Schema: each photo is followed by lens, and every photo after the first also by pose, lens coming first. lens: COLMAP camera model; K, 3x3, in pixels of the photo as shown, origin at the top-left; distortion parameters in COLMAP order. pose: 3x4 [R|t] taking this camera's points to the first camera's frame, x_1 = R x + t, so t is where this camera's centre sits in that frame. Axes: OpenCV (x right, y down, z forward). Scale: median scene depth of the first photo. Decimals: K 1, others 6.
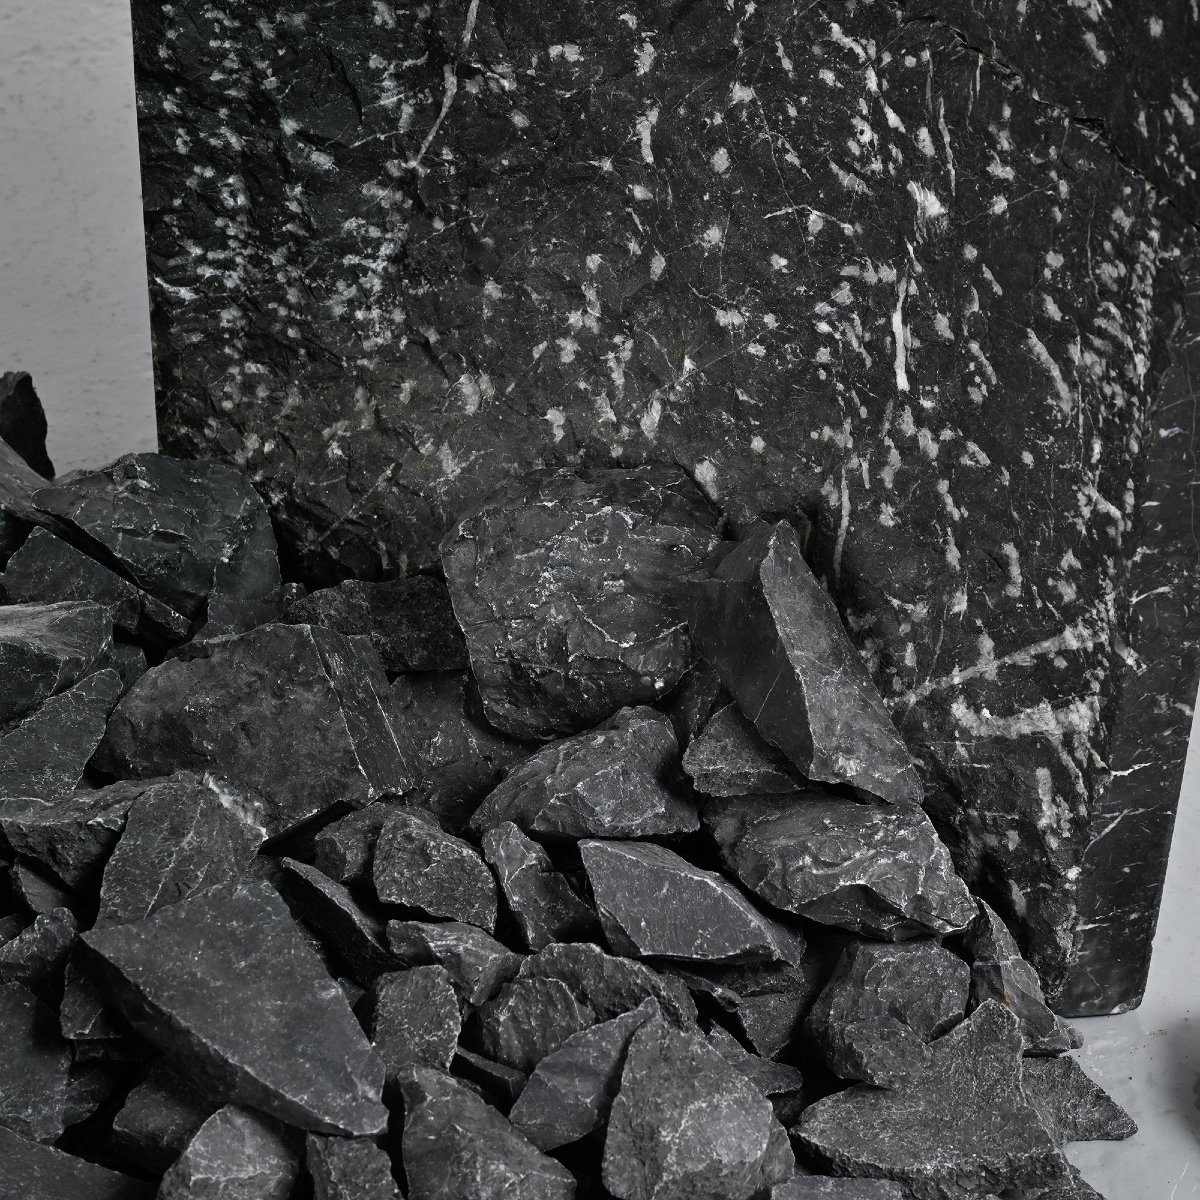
lens RADIAL K [[3470.5, 0, 590.9], [0, 3470.5, 605.0], [0, 0, 1]] dist [-0.005329, 0.000000]
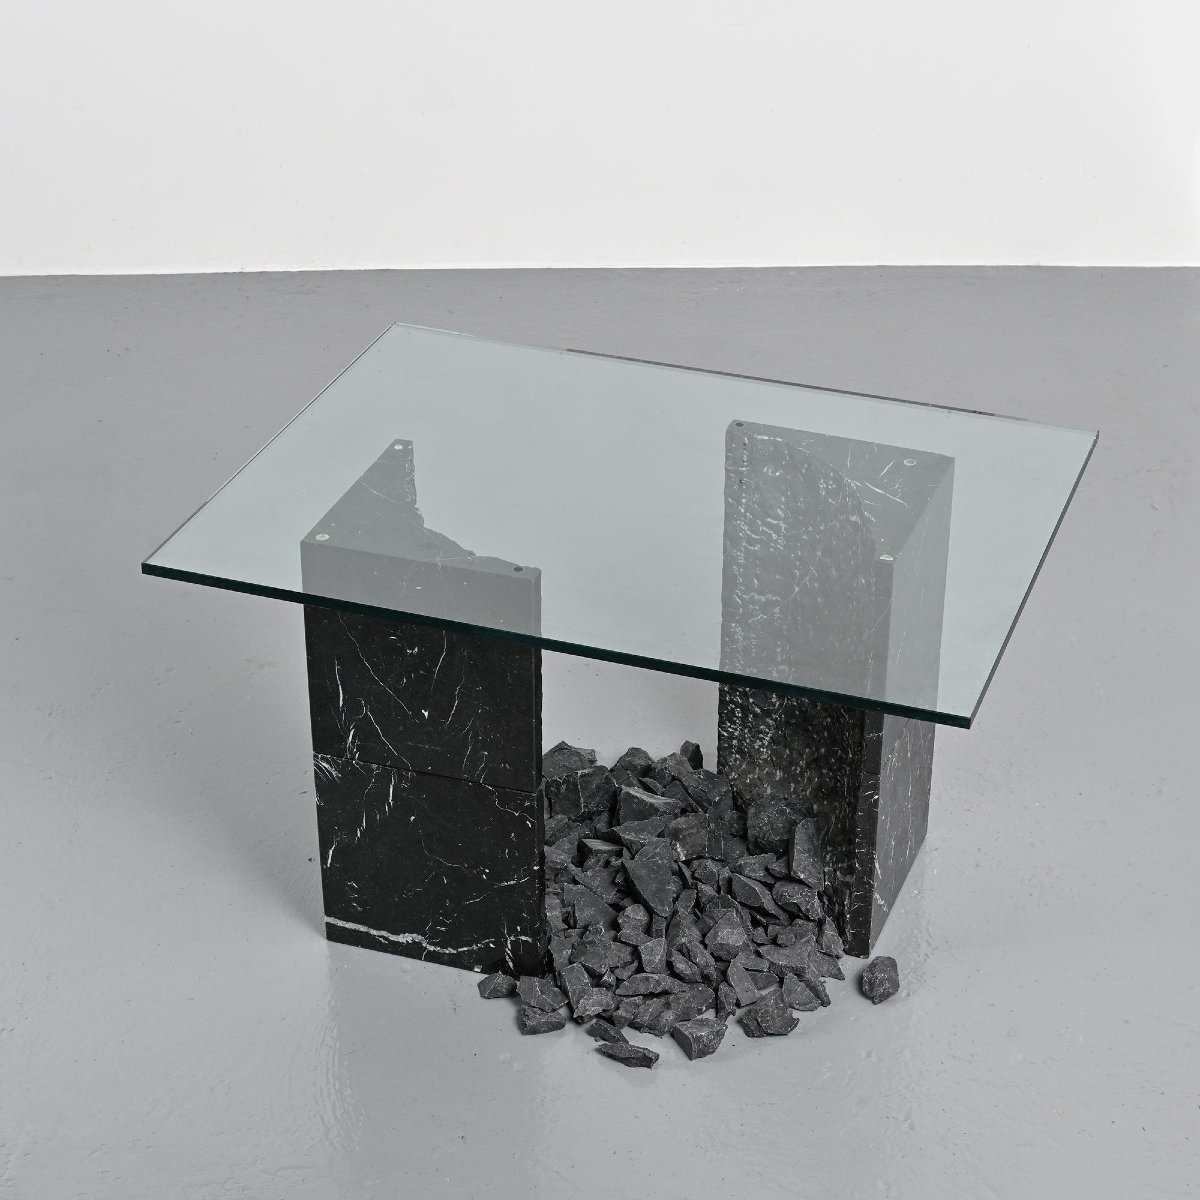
lens RADIAL K [[2674.3, 0, 604.2], [0, 2674.3, 609.3], [0, 0, 1]] dist [0.012918, 0.000000]
pose [[0.878788, 0.224810, -0.420941, 1.127806], [-0.274373, 0.959734, -0.060242, -0.003521], [0.390449, 0.168435, 0.905085, -2.057690]]
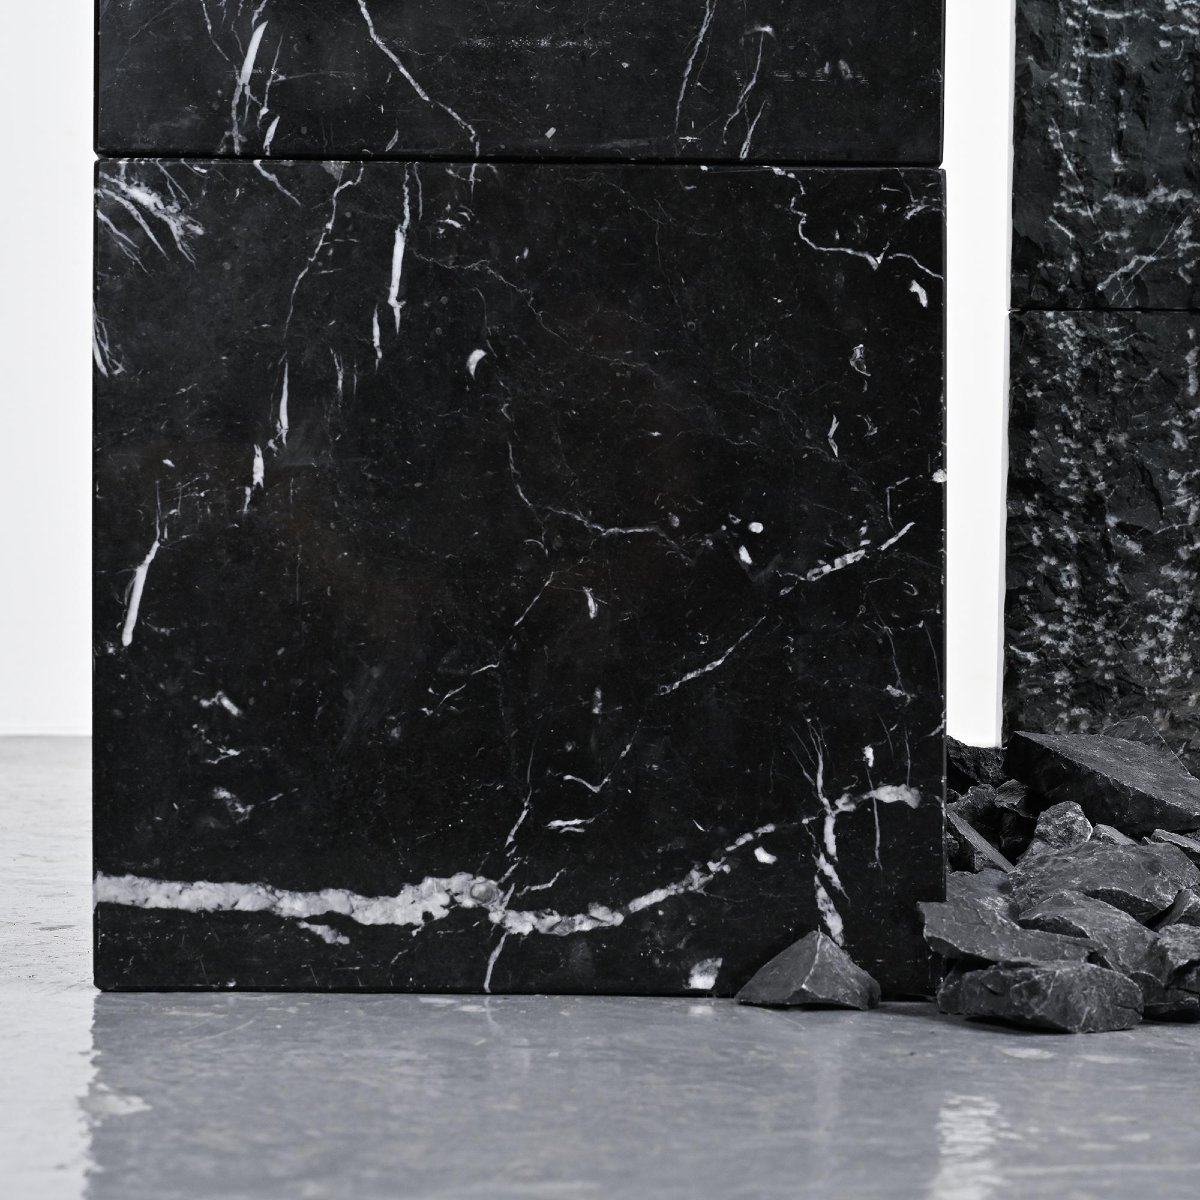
lens RADIAL K [[3457.6, 0, 632.3], [0, 3457.6, 666.0], [0, 0, 1]] dist [0.013365, 0.000000]
pose [[0.992402, -0.003987, -0.122973, -0.114696], [-0.070201, 0.802470, -0.592548, 0.830433], [0.101045, 0.596679, 0.796093, -0.147333]]
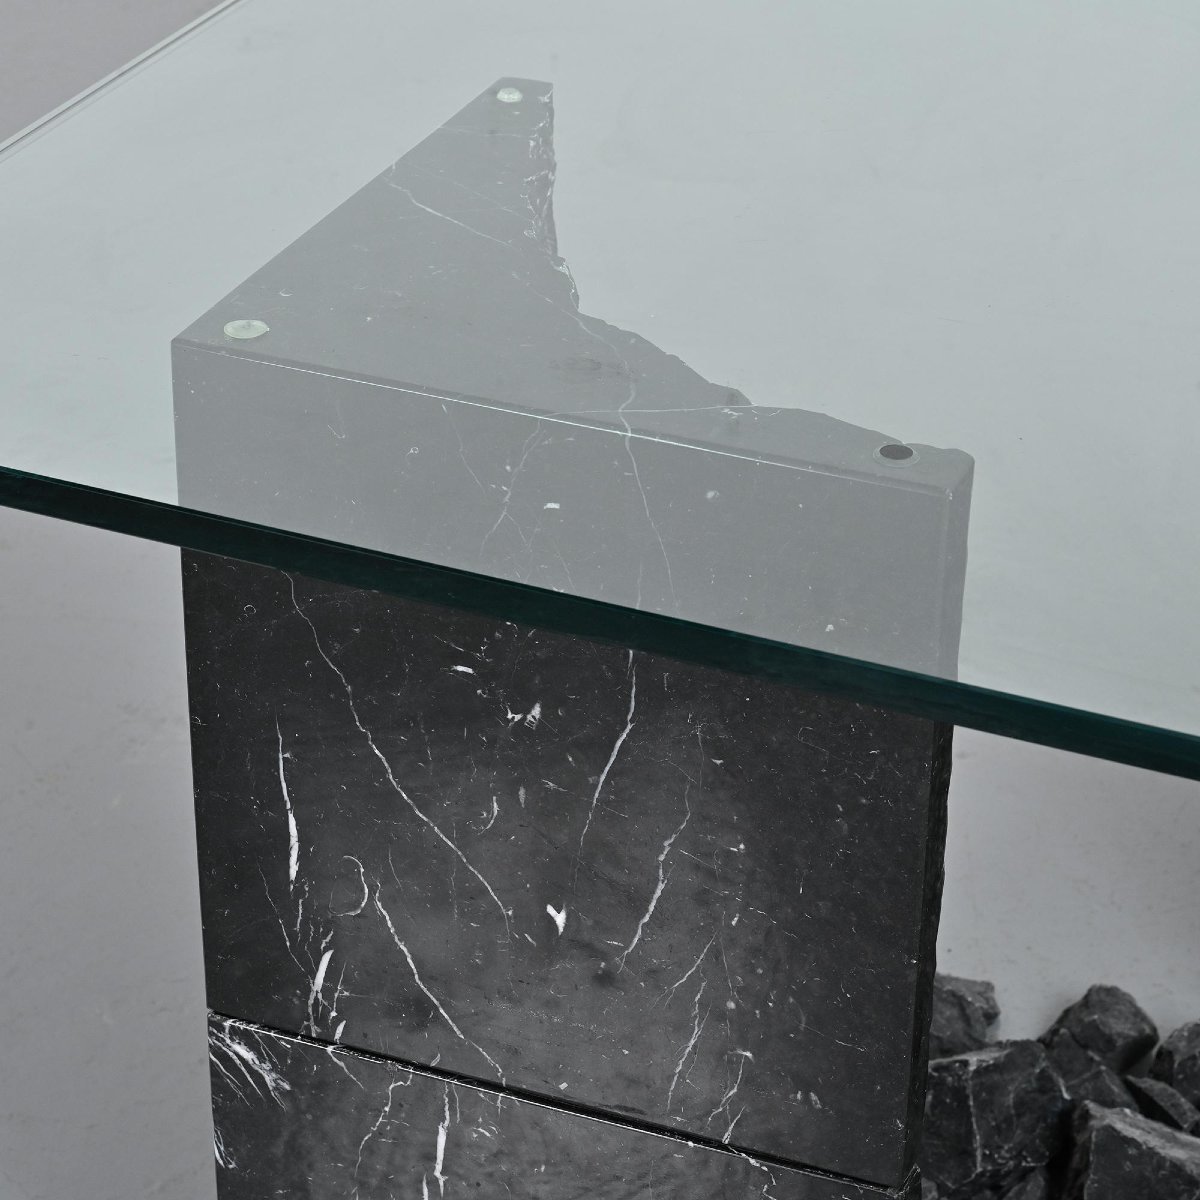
lens RADIAL K [[3470.5, 0, 632.5], [0, 3470.5, 631.3], [0, 0, 1]] dist [-0.005329, 0.000000]
pose [[0.848932, 0.260046, -0.460098, 0.272686], [-0.316757, 0.947236, -0.049077, -0.059834], [0.423060, 0.187402, 0.886511, -0.489840]]
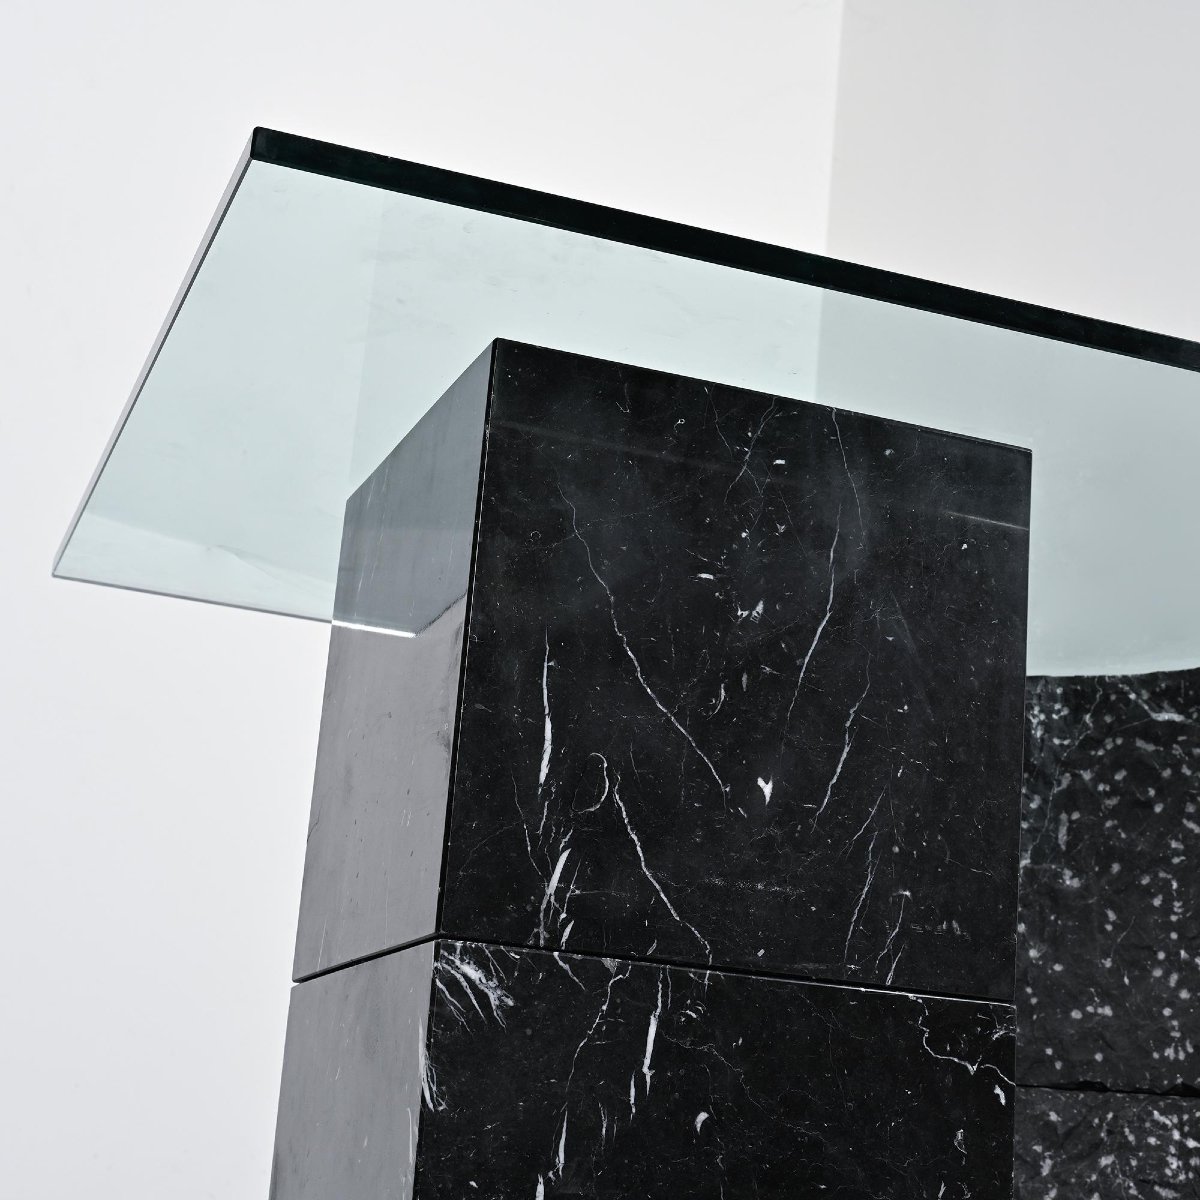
lens RADIAL K [[2297.7, 0, 613.5], [0, 2297.7, 623.8], [0, 0, 1]] dist [0.003533, 0.000000]
pose [[0.981121, 0.106089, 0.161697, -0.514210], [0.059132, 0.631497, -0.773120, 0.715618], [-0.184130, 0.768087, 0.613302, -0.079113]]
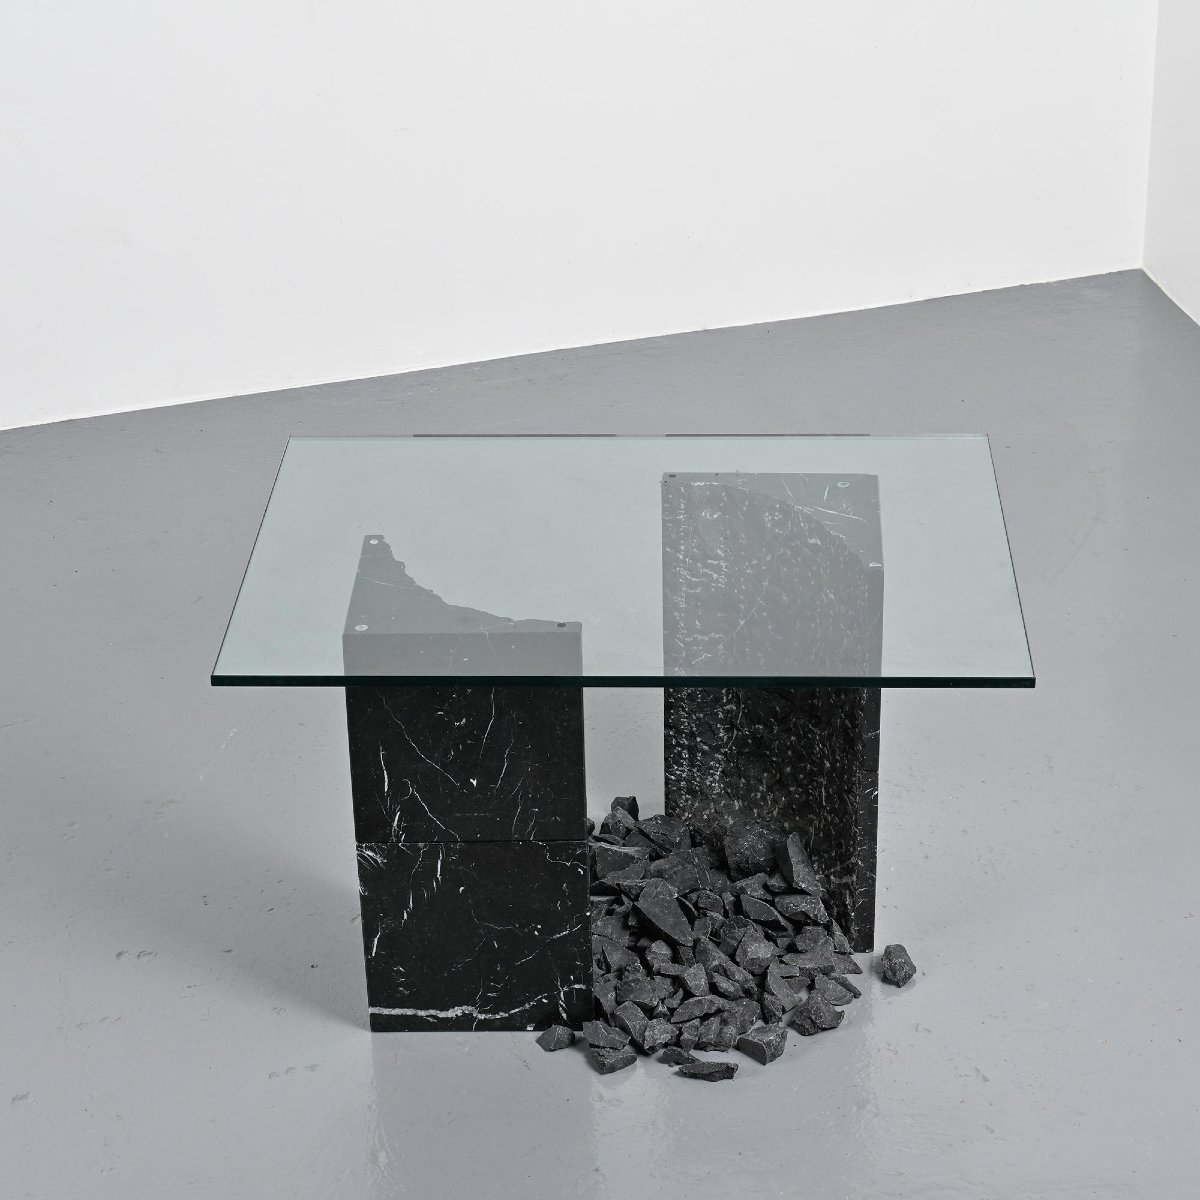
lens RADIAL K [[3028.2, 0, 593.7], [0, 3028.2, 602.2], [0, 0, 1]] dist [0.008886, 0.000000]
pose [[0.980412, 0.050785, -0.190297, 0.519290], [-0.084358, 0.981352, -0.172720, 0.374596], [0.177977, 0.185390, 0.966413, -2.834236]]
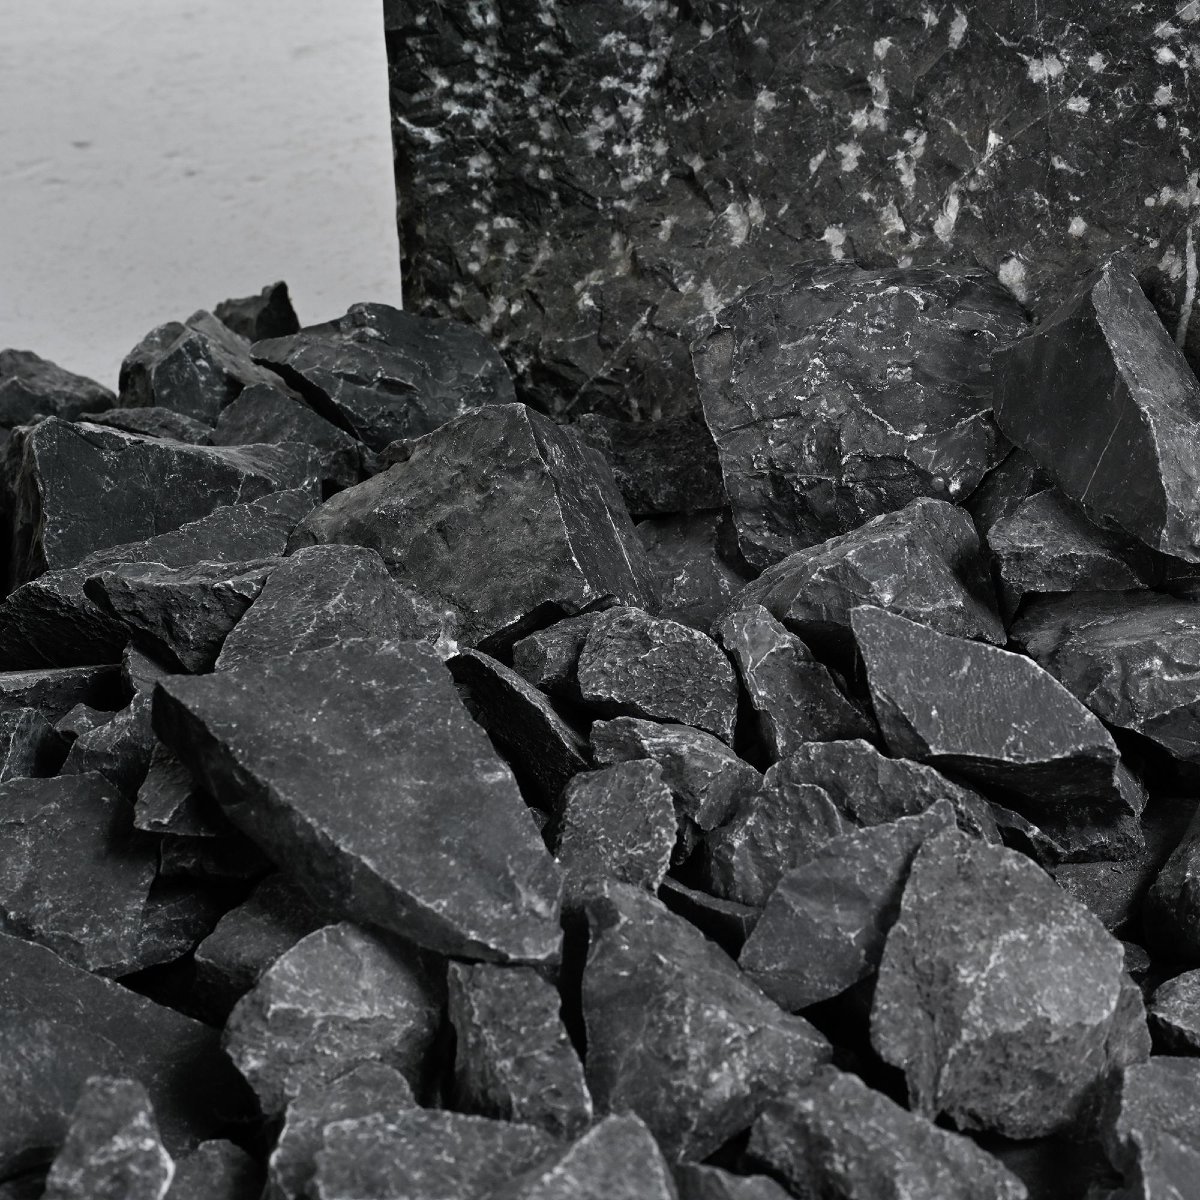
lens RADIAL K [[2258.3, 0, 609.0], [0, 2258.3, 608.1], [0, 0, 1]] dist [-0.007519, 0.000000]
pose [[0.992686, 0.019300, -0.119171, 0.003137], [-0.037759, 0.987247, -0.154651, 0.134504], [0.114667, 0.158019, 0.980756, 0.485318]]
